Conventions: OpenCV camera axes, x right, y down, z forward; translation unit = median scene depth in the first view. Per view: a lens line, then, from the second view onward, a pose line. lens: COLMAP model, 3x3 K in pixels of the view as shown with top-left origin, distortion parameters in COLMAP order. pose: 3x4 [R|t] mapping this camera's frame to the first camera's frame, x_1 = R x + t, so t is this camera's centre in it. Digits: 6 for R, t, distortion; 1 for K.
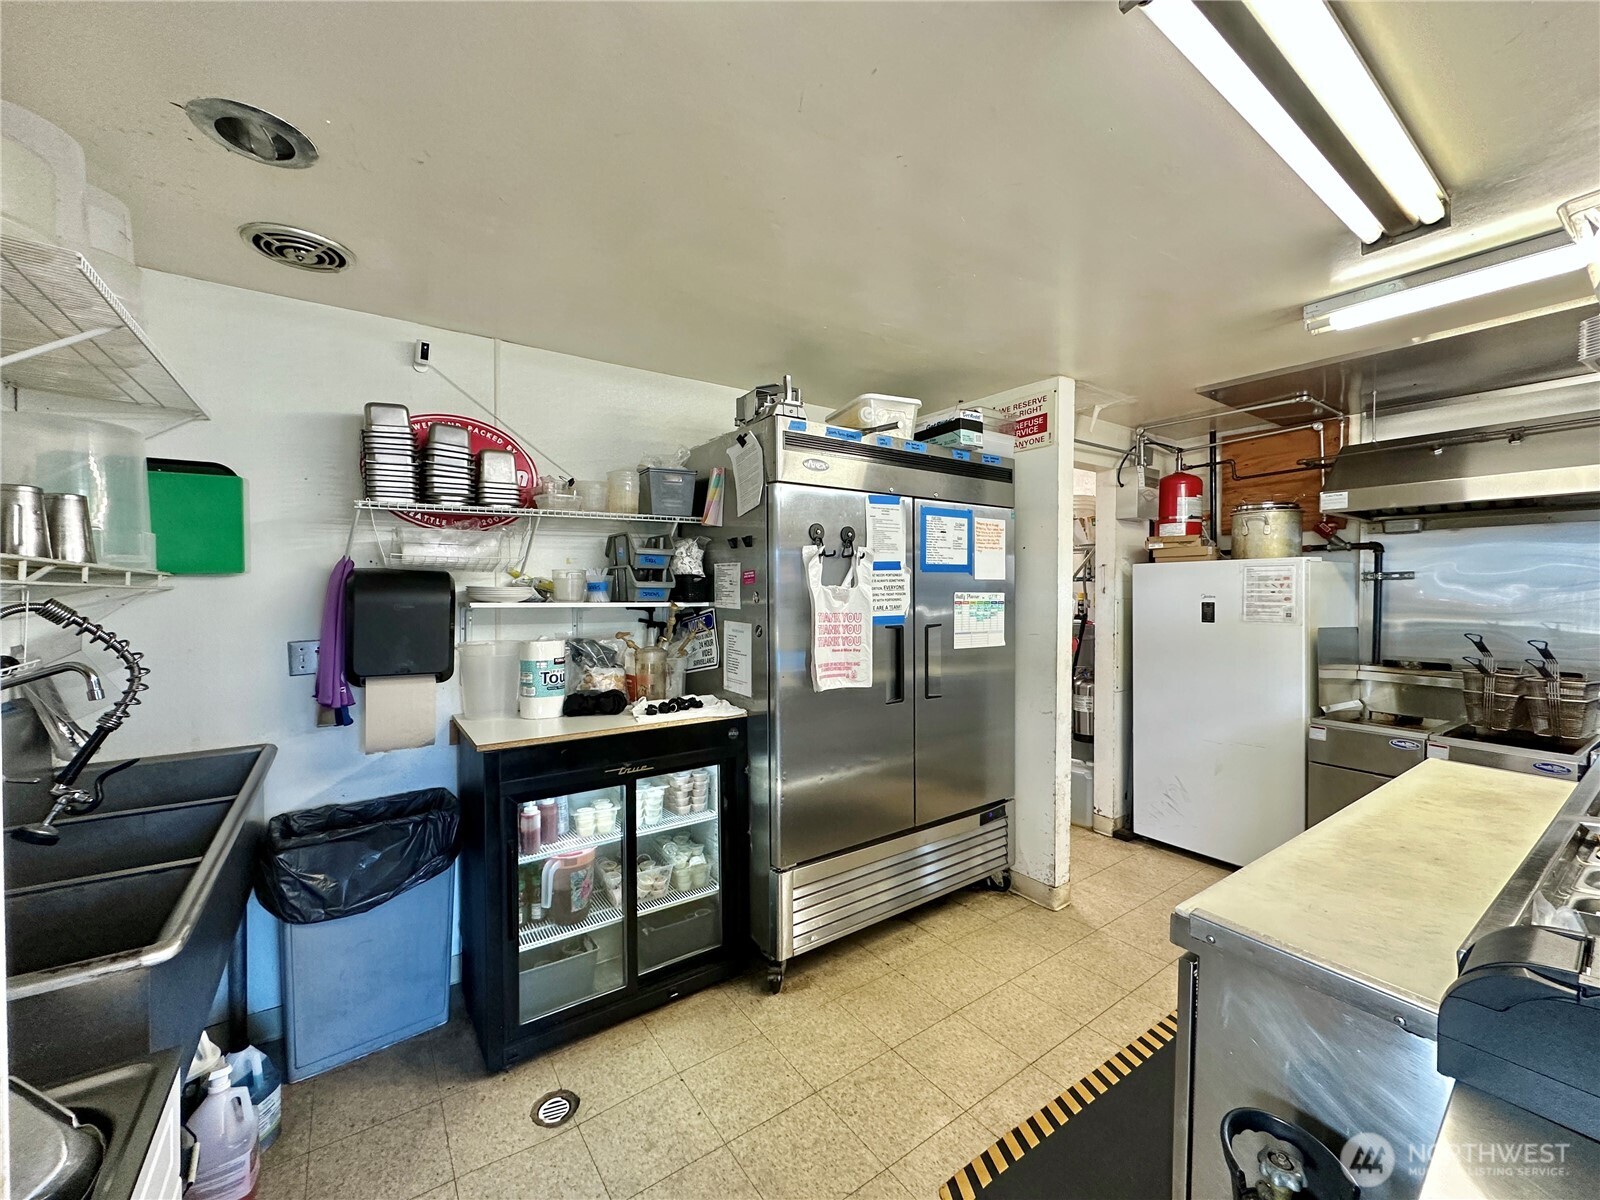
lens RADIAL K [[633.9, 0, 804.7], [0, 633.9, 598.7], [0, 0, 1]] dist [-0.002424, -0.000243]
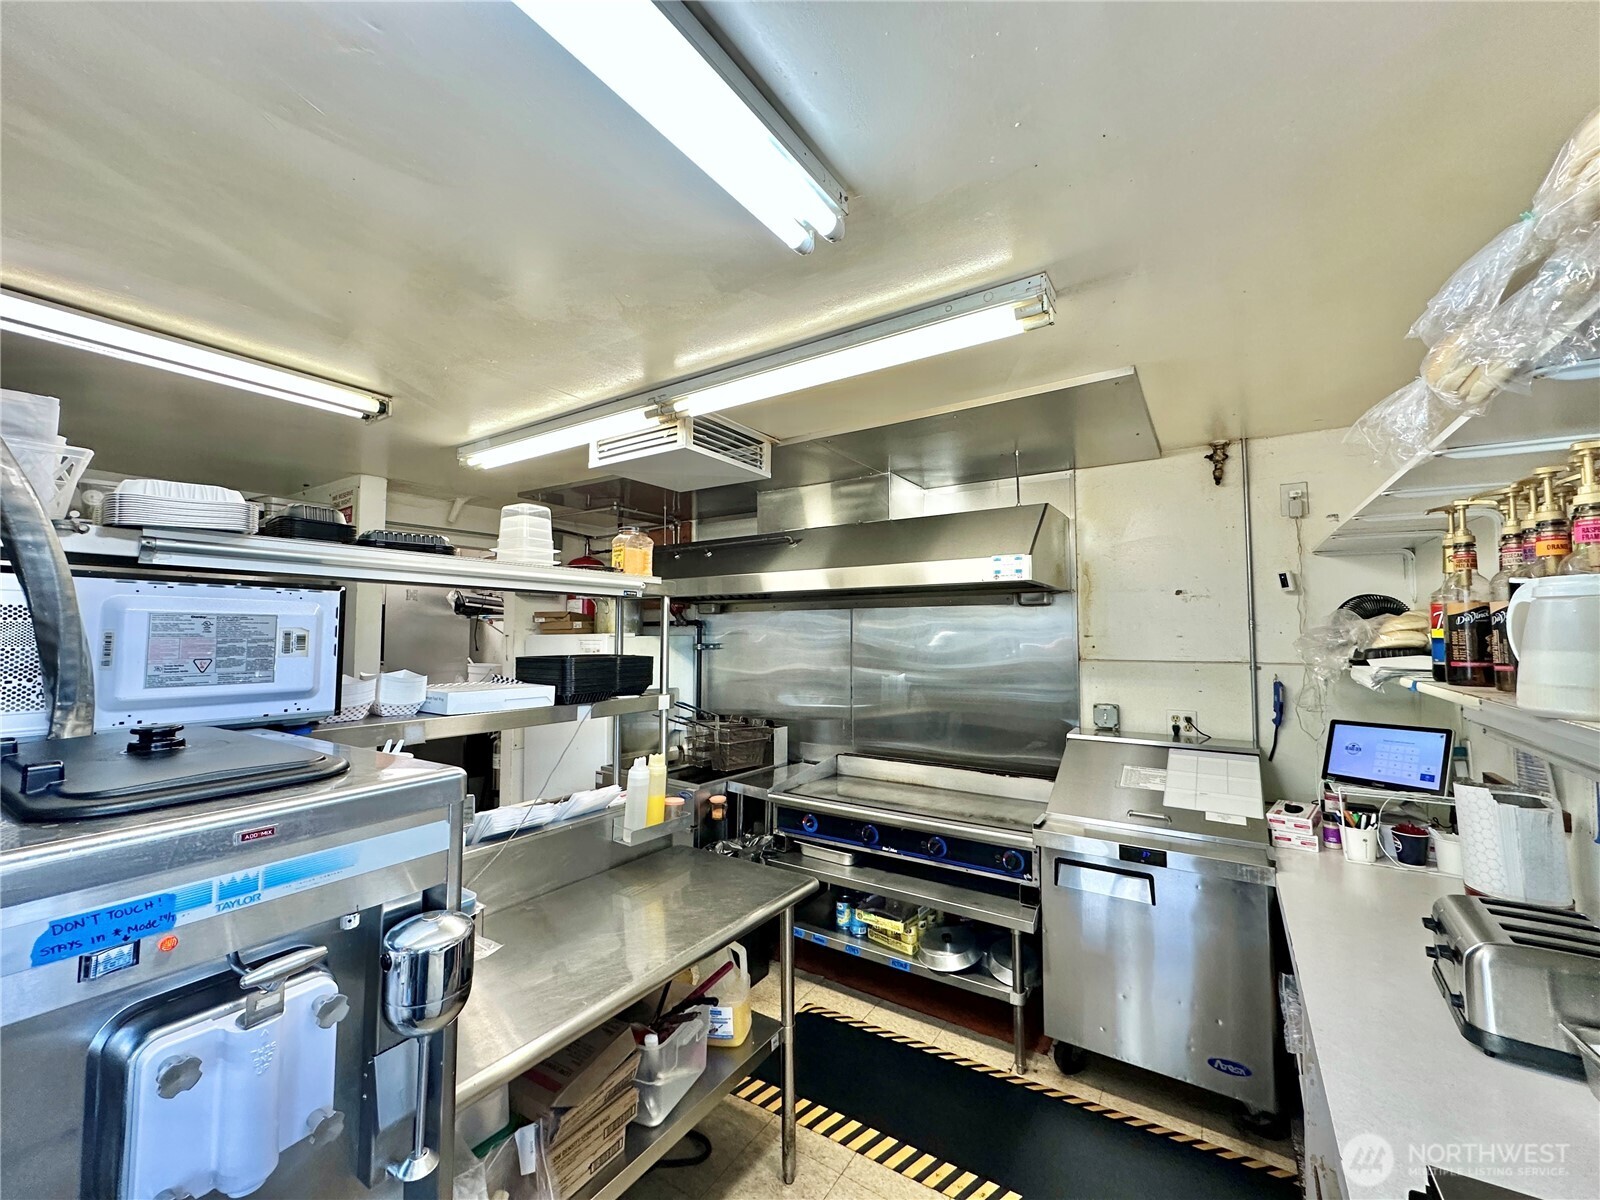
lens RADIAL K [[633.9, 0, 804.7], [0, 633.9, 598.7], [0, 0, 1]] dist [-0.002424, -0.000243]
pose [[0.931996, 0.021126, 0.361853, 0.729893], [0.005253, 0.997408, -0.071761, -0.045068], [-0.362431, 0.068782, 0.929469, -0.322184]]
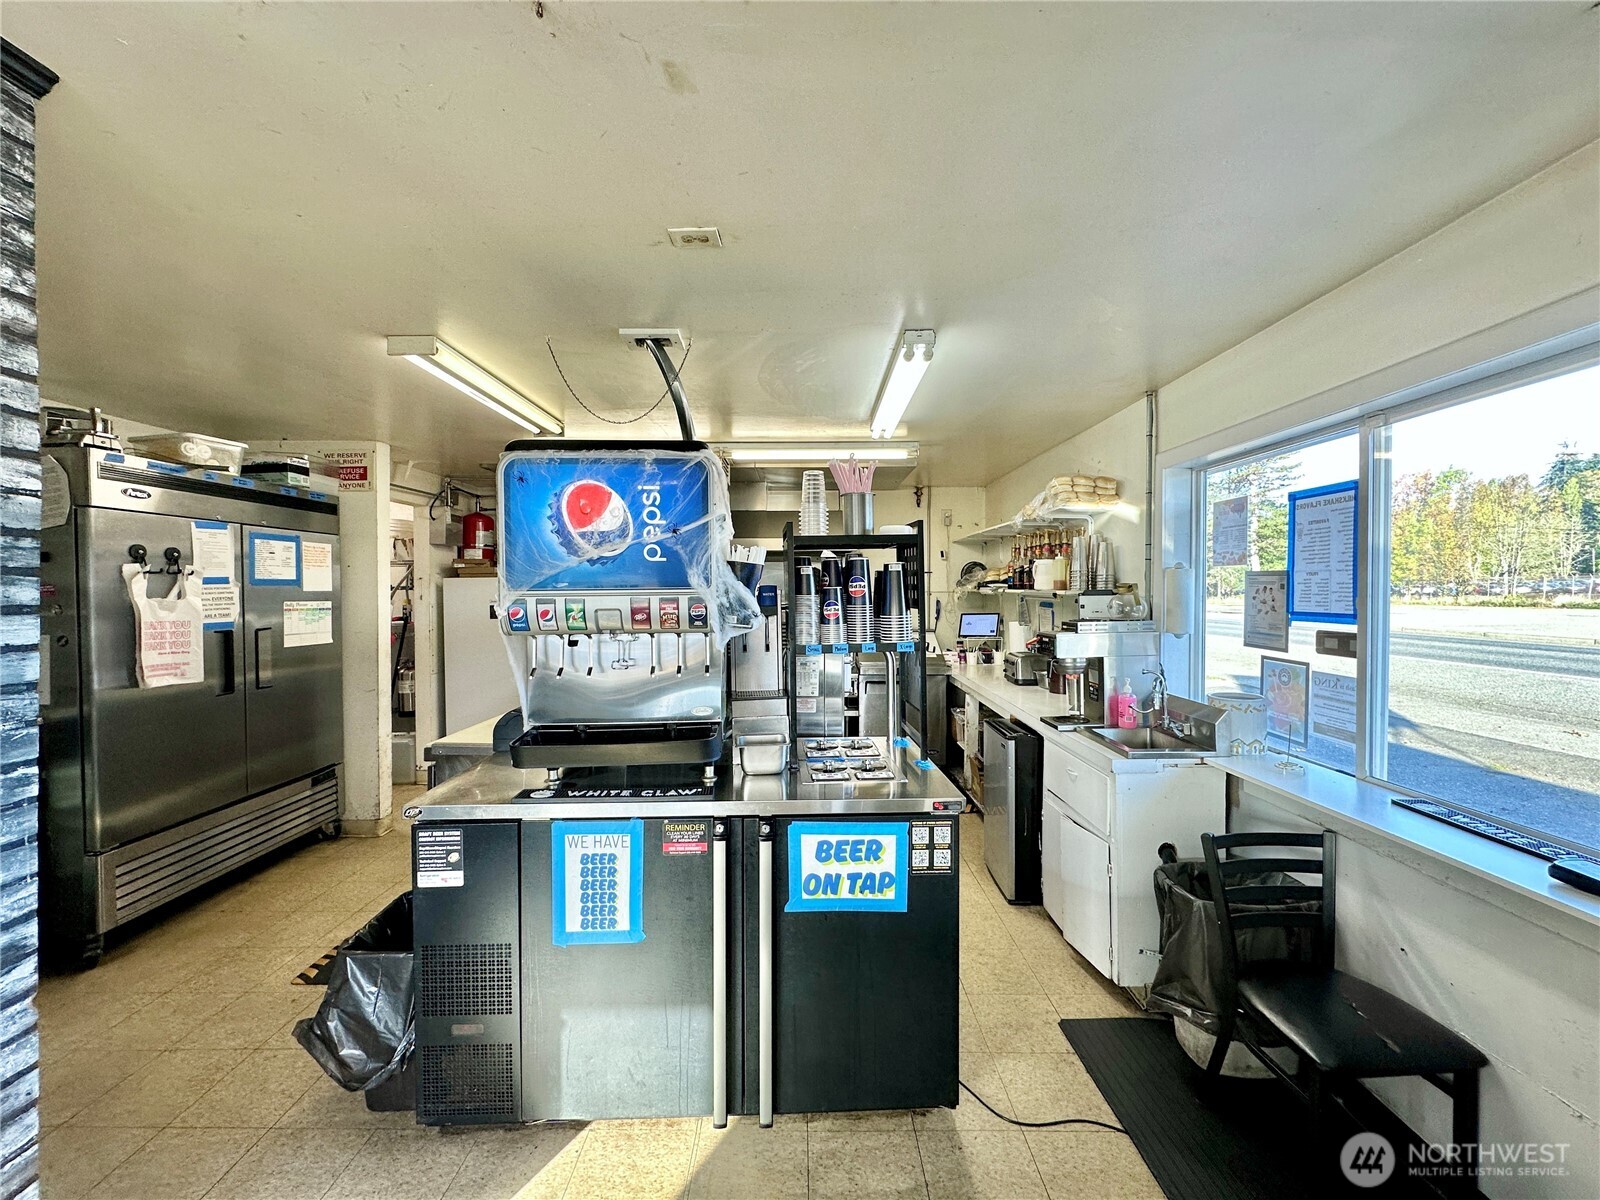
lens RADIAL K [[633.9, 0, 804.7], [0, 633.9, 598.7], [0, 0, 1]] dist [-0.002424, -0.000243]
pose [[0.580280, -0.011566, 0.814335, -0.175313], [0.013802, 0.999895, 0.004366, -0.007070], [-0.814300, 0.008705, 0.580379, -0.533574]]
